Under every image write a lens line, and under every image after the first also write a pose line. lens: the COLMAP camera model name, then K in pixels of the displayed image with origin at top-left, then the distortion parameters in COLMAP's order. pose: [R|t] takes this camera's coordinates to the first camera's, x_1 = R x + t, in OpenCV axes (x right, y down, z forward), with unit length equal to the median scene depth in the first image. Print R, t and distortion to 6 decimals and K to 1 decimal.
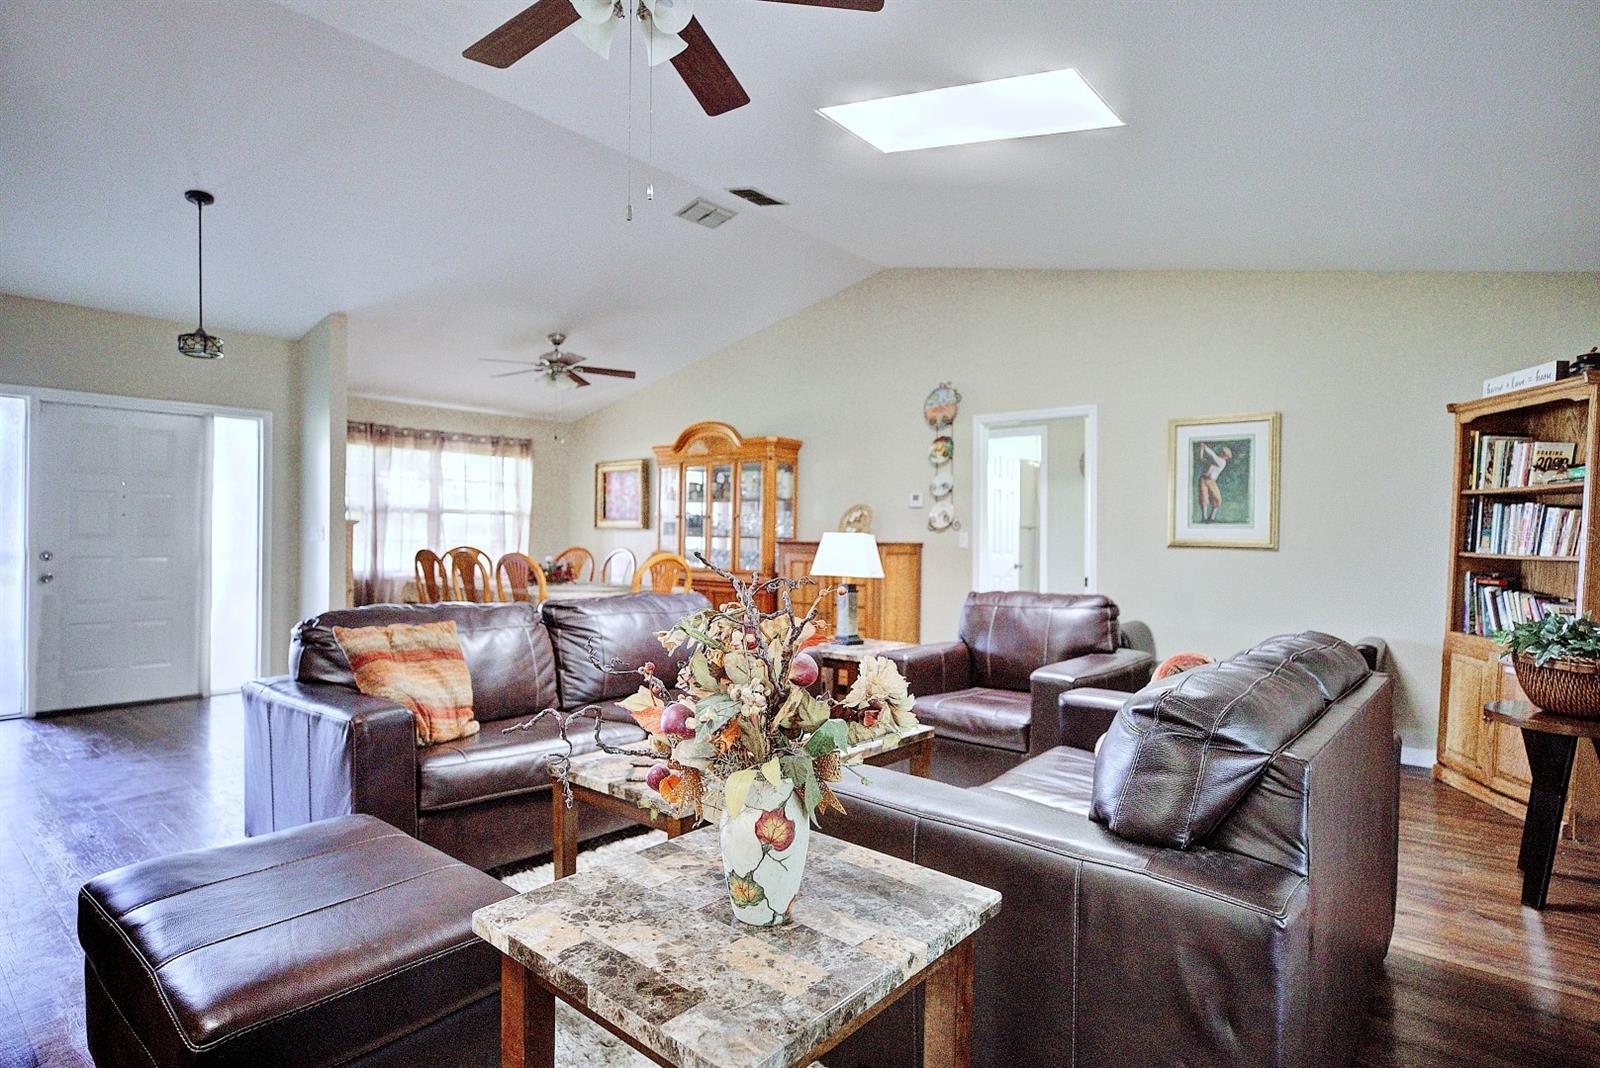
lens RADIAL K [[849.1, 0, 795.5], [0, 849.1, 533.7], [0, 0, 1]] dist [-0.000248, 0.000922]
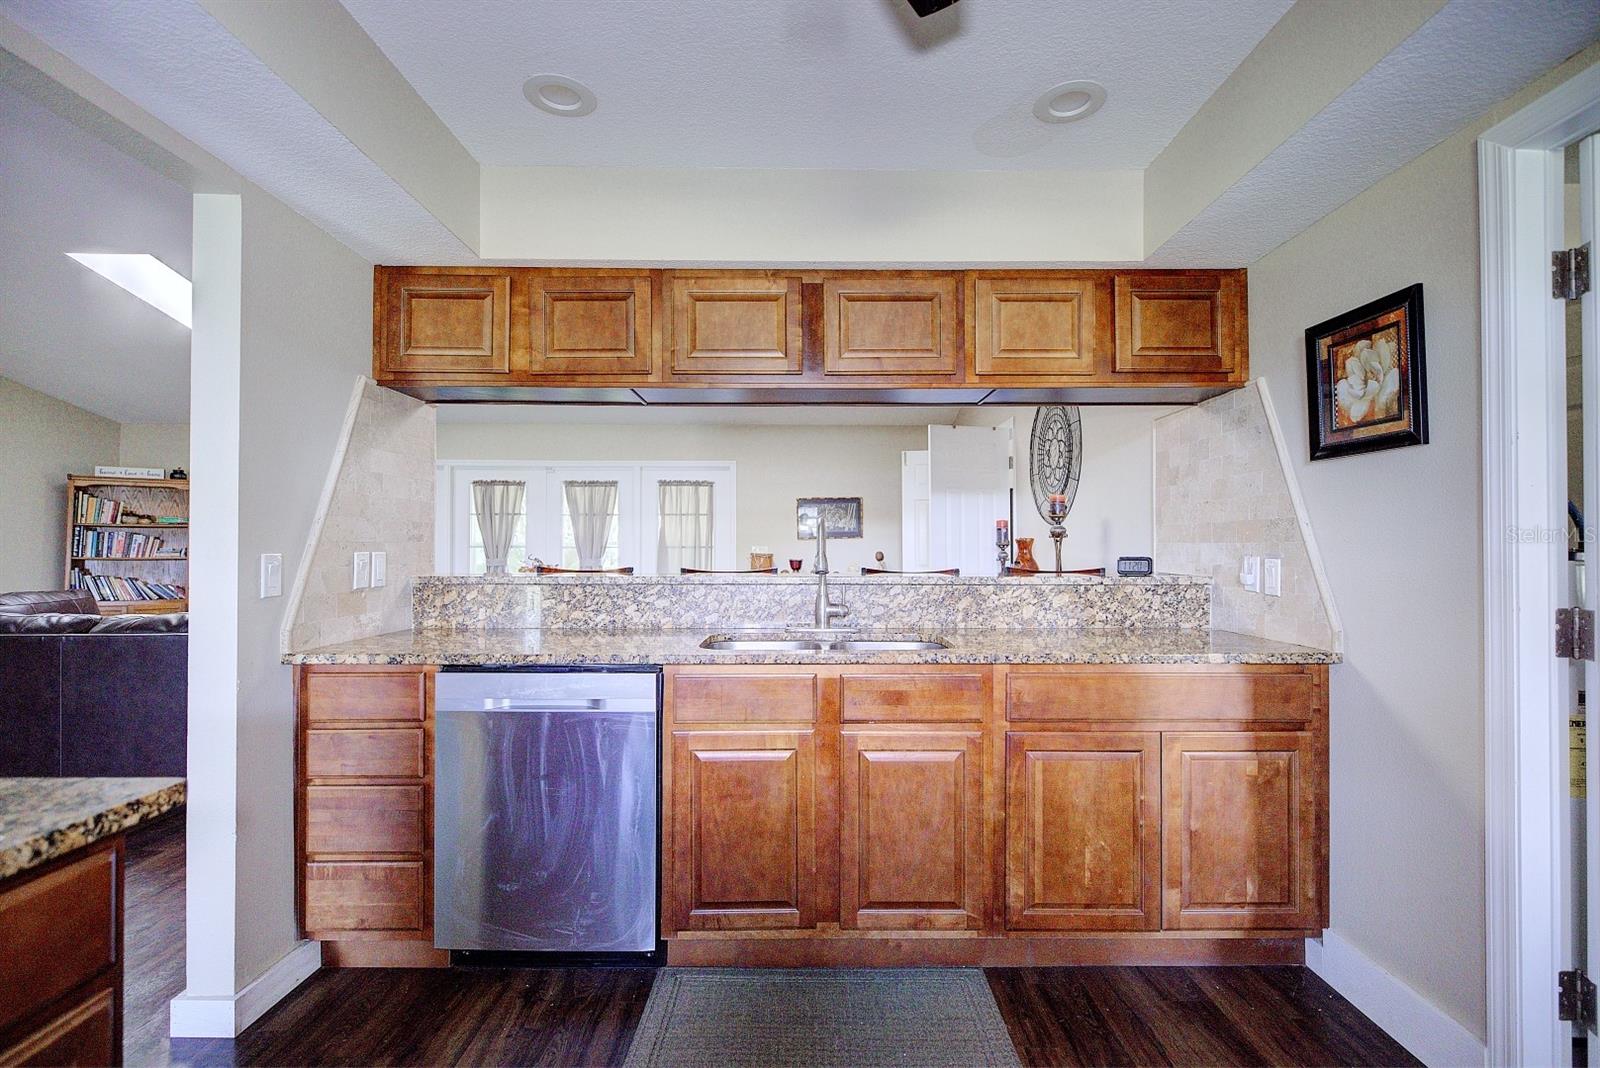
lens RADIAL K [[752.8, 0, 797.6], [0, 752.8, 537.0], [0, 0, 1]] dist [-0.001787, 0.000525]
pose [[-0.648795, 0.001694, 0.760961, -1.036920], [-0.007914, 0.999928, -0.008974, -0.010869], [-0.760922, -0.011845, -0.648735, 0.601969]]
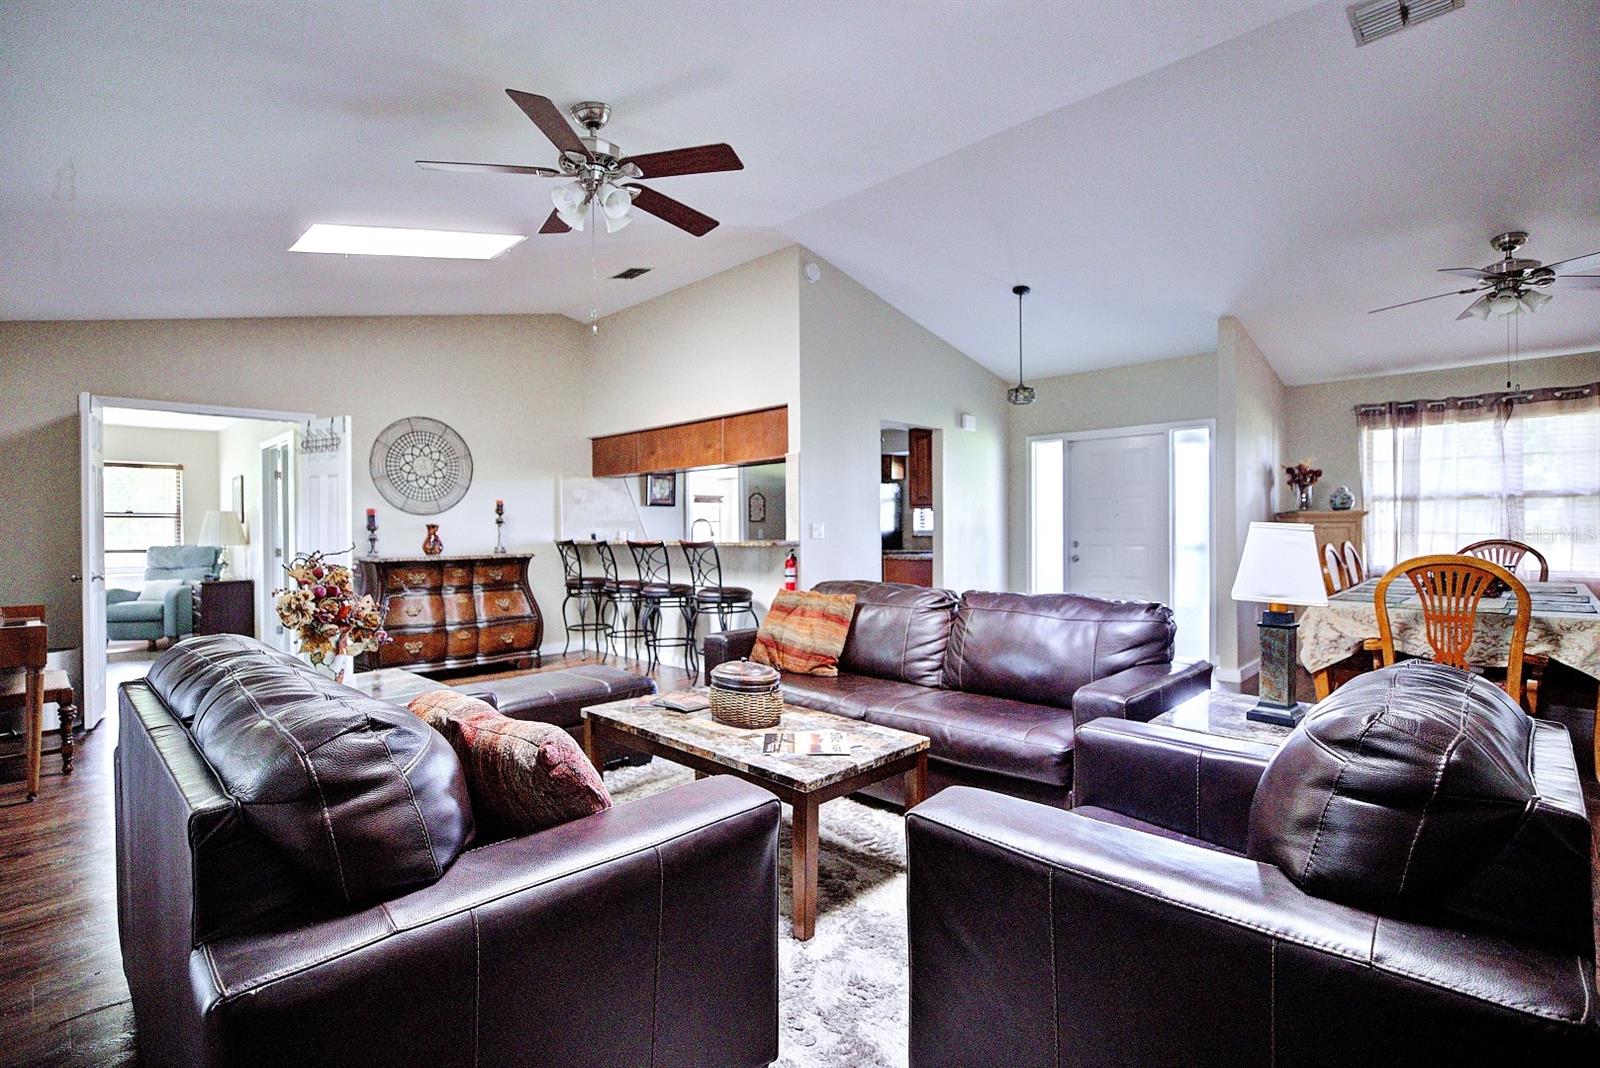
lens RADIAL K [[752.8, 0, 800.4], [0, 752.8, 529.5], [0, 0, 1]] dist [-0.001787, 0.000525]
pose [[-0.064882, -0.009085, -0.997852, 0.431357], [0.010583, 0.999896, -0.009792, 0.006959], [0.997837, -0.011196, -0.064779, 0.542563]]
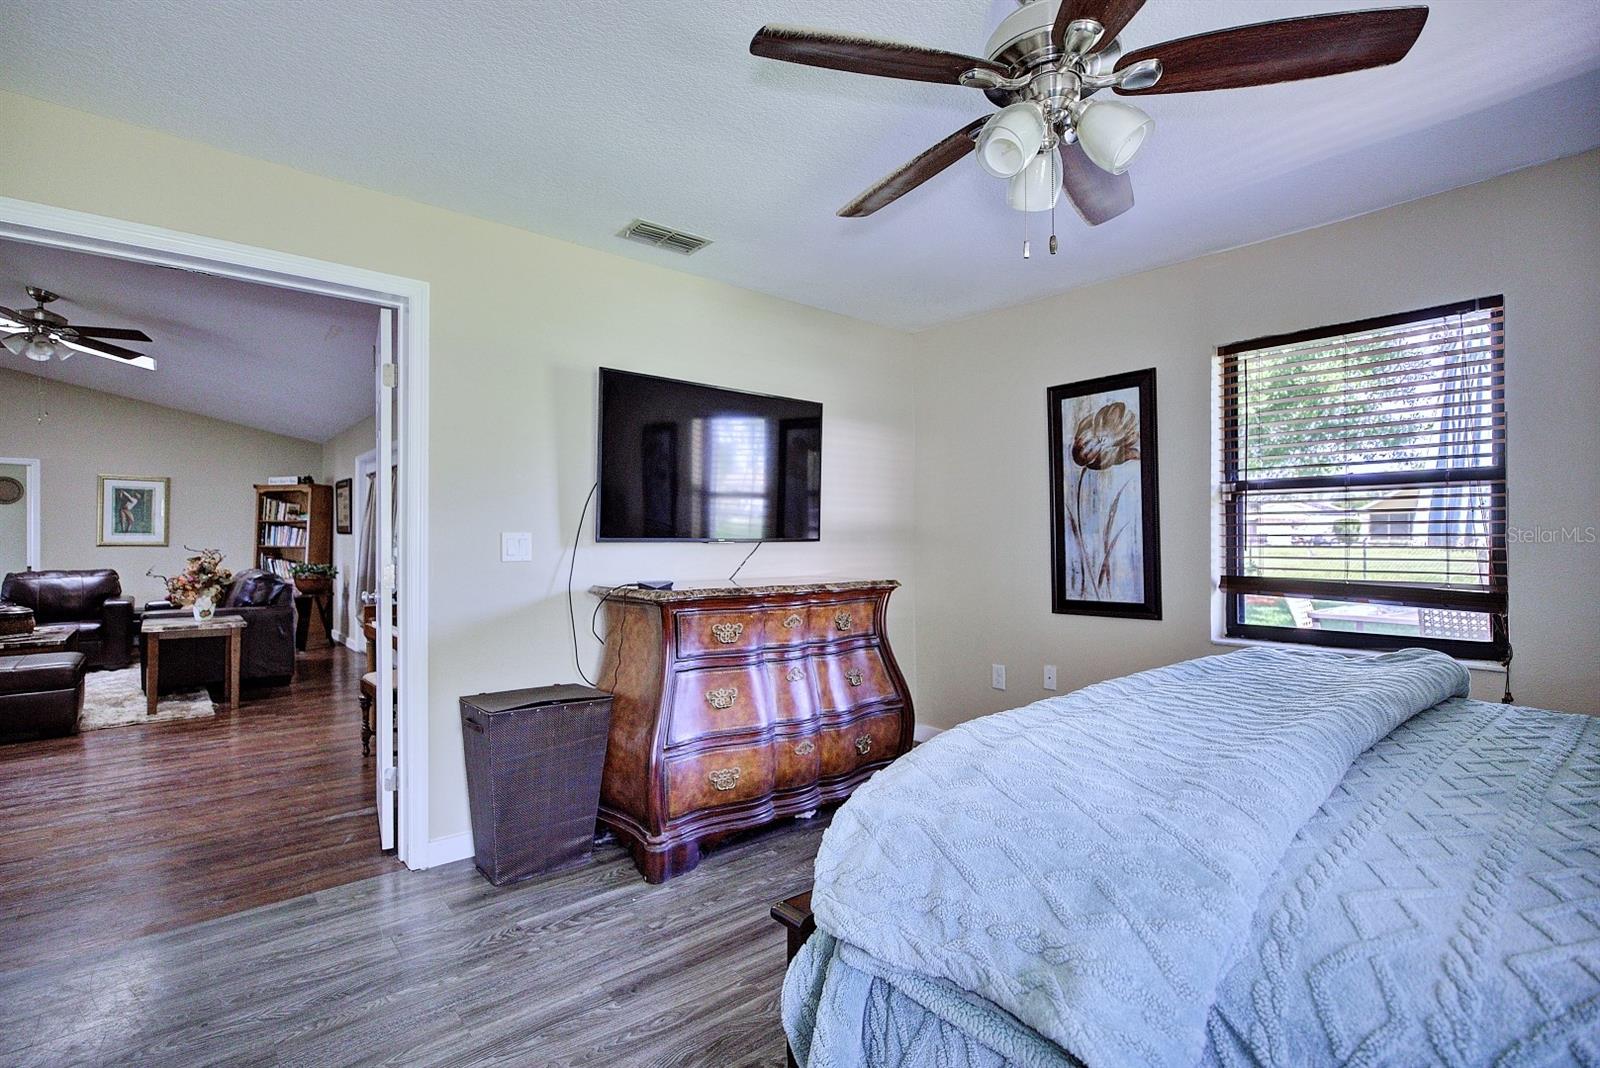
lens RADIAL K [[752.8, 0, 792.3], [0, 752.8, 530.5], [0, 0, 1]] dist [-0.001787, 0.000525]
pose [[0.161542, 0.000699, 0.986866, -0.794625], [0.004090, 0.999991, -0.001378, -0.007826], [-0.986857, 0.004259, 0.161538, -0.626101]]
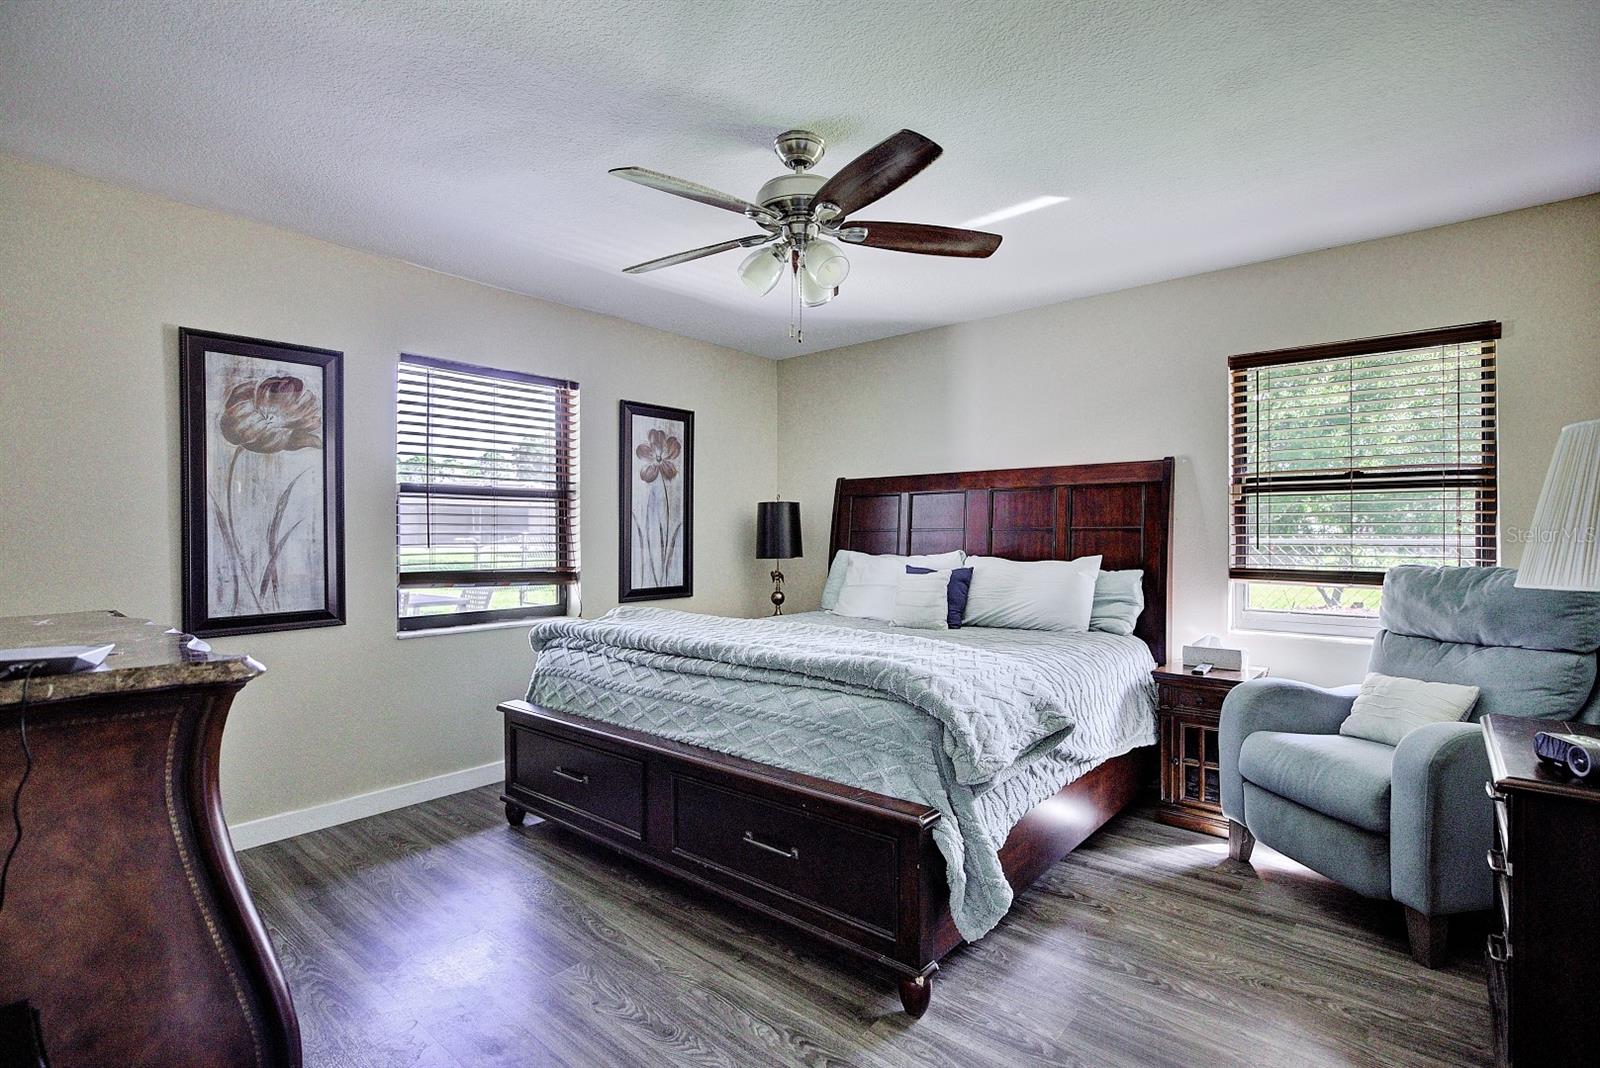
lens RADIAL K [[752.8, 0, 799.8], [0, 752.8, 535.1], [0, 0, 1]] dist [-0.001787, 0.000525]
pose [[-0.999966, -0.008115, 0.001142, -0.501627], [-0.008114, 0.999967, 0.000426, -0.005588], [-0.001145, 0.000417, -0.999999, -0.269651]]
